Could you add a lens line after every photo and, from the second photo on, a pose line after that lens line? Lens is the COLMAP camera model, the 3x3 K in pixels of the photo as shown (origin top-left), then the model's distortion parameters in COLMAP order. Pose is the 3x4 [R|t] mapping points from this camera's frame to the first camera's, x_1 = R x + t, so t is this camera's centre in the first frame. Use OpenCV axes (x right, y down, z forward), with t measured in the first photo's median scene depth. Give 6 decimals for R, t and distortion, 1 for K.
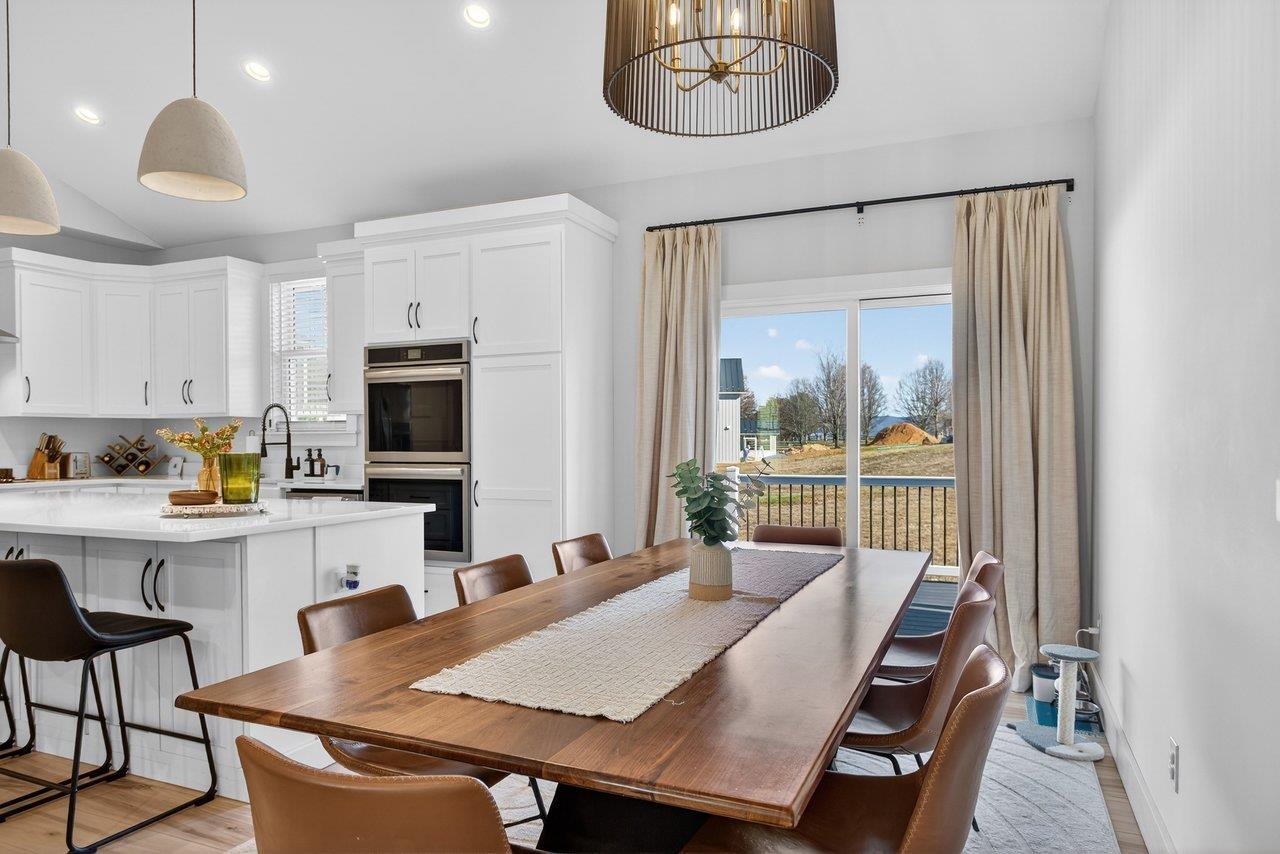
lens RADIAL K [[807.9, 0, 636.6], [0, 807.9, 465.8], [0, 0, 1]] dist [-0.007984, -0.004679]
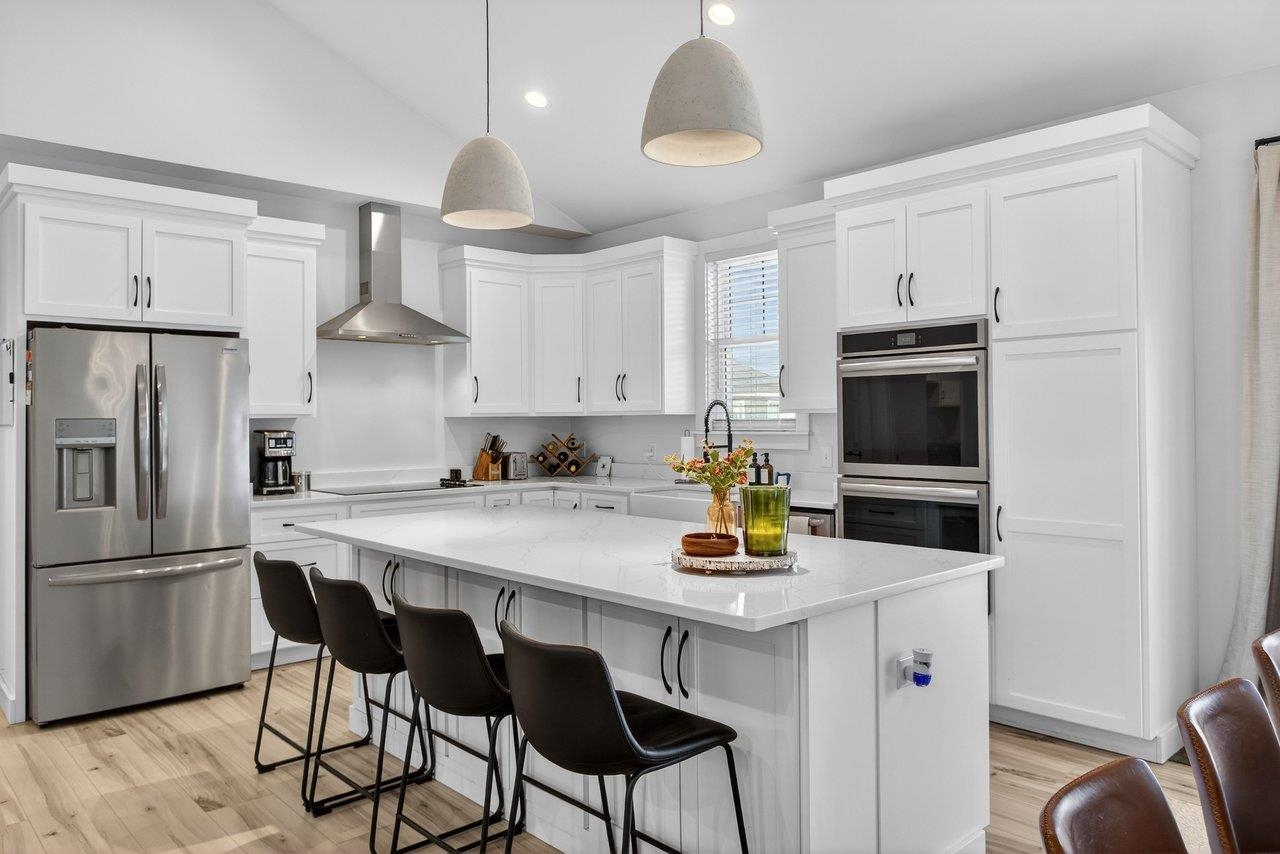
lens RADIAL K [[877.1, 0, 640.0], [0, 877.1, 427.0], [0, 0, 1]] dist [-0.003479, -0.001323]
pose [[0.915075, -0.000494, -0.403284, -0.161944], [-0.007118, 0.999824, -0.017376, -0.035522], [0.403221, 0.018771, 0.914910, 0.116902]]
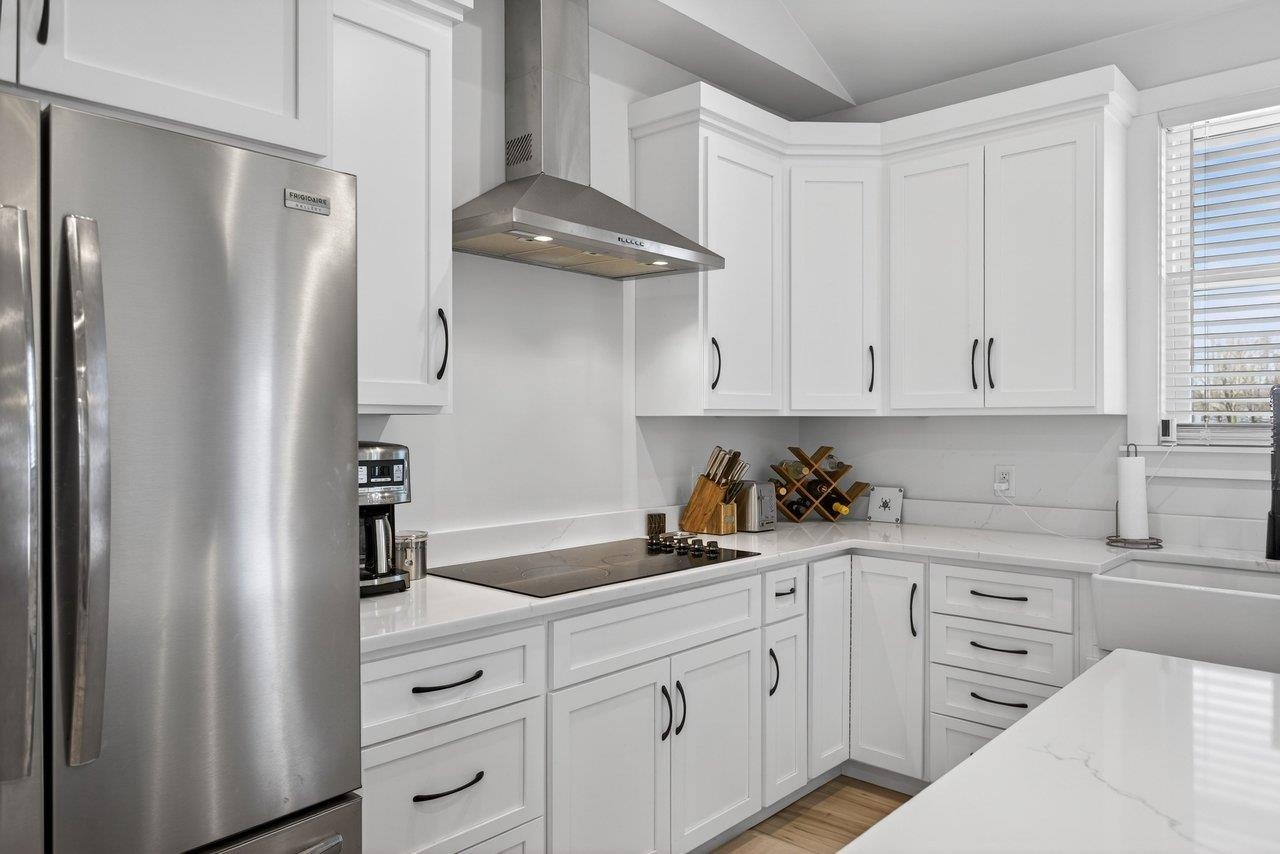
lens RADIAL K [[877.1, 0, 640.0], [0, 877.1, 427.0], [0, 0, 1]] dist [-0.003479, -0.001323]
pose [[0.943478, 0.004643, -0.331401, -0.682406], [-0.012407, 0.999696, -0.021314, -0.046780], [0.331202, 0.024221, 0.943249, 0.509584]]
